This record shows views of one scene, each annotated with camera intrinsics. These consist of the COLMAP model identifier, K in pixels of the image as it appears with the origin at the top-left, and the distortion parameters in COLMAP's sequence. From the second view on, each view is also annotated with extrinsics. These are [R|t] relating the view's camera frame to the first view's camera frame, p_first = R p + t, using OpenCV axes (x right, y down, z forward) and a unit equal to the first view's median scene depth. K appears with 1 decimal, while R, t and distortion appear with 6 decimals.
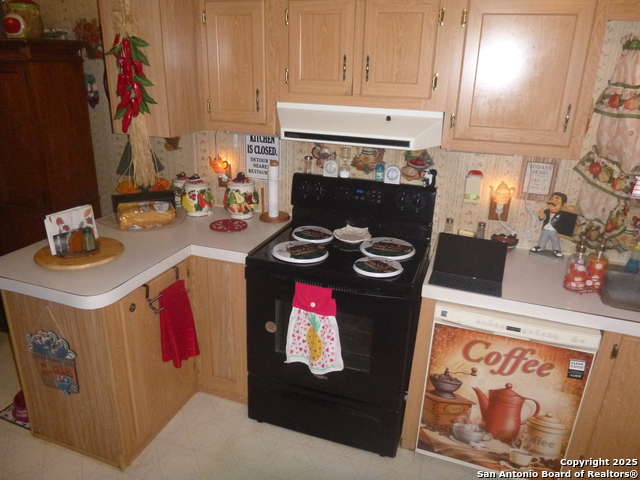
lens RADIAL K [[474.6, 0, 320.0], [0, 474.6, 240.0], [0, 0, 1]] dist [-0.033474, -0.003744]
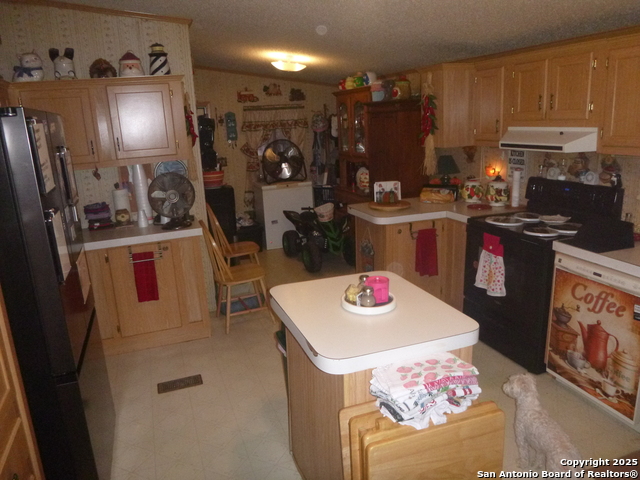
lens RADIAL K [[474.6, 0, 320.0], [0, 474.6, 240.0], [0, 0, 1]] dist [-0.033474, -0.003744]
pose [[0.637112, 0.136364, -0.758613, 0.829432], [-0.213240, 0.976994, -0.003467, 0.240352], [0.740687, 0.163975, 0.651532, -0.478171]]
